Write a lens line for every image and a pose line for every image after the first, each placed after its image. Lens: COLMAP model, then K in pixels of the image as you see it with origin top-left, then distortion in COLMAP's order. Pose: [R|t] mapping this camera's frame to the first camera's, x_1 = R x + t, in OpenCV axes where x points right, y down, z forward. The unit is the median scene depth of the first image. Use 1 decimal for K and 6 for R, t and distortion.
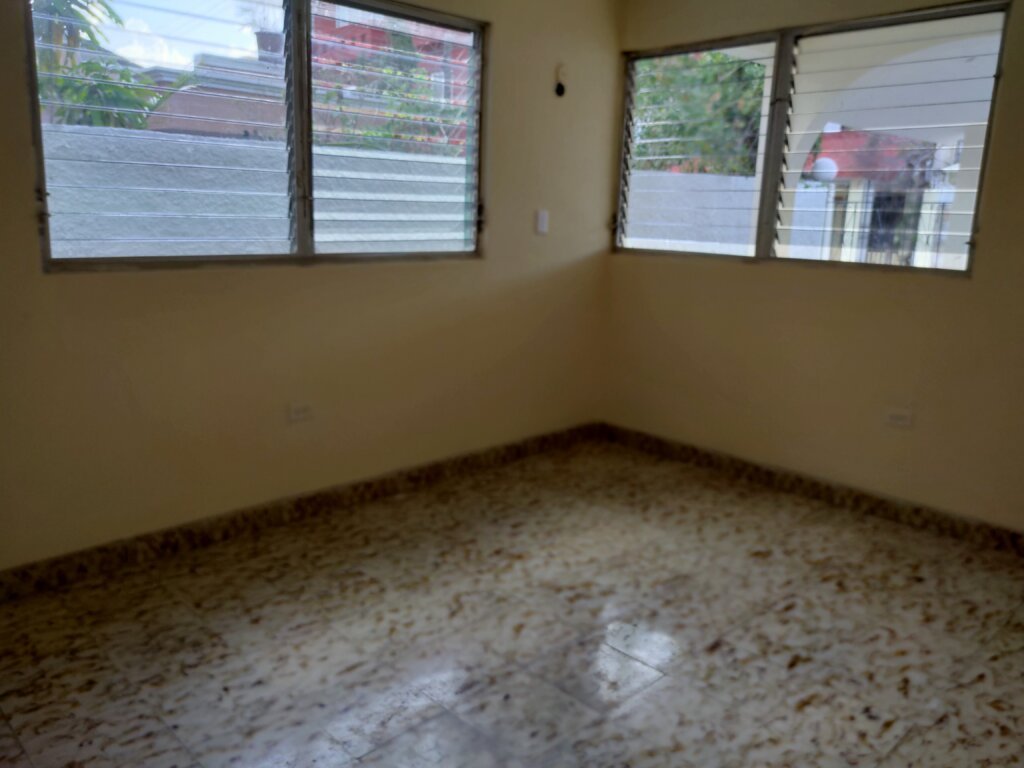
lens RADIAL K [[815.4, 0, 476.0], [0, 815.4, 385.4], [0, 0, 1]] dist [0.019668, -0.039297]
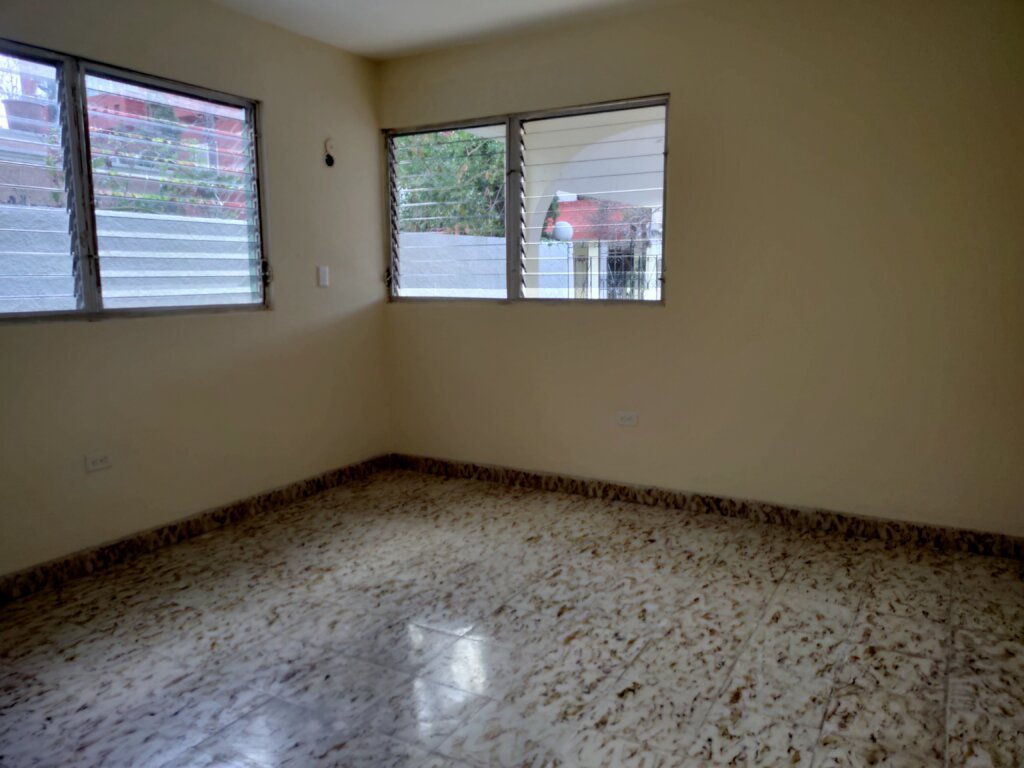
lens RADIAL K [[784.1, 0, 515.5], [0, 784.1, 379.0], [0, 0, 1]] dist [0.034972, -0.032881]
pose [[0.948350, -0.074325, 0.308396, -0.015651], [0.098483, 0.993110, -0.063503, 0.044922], [-0.301551, 0.090595, 0.949136, -0.115257]]
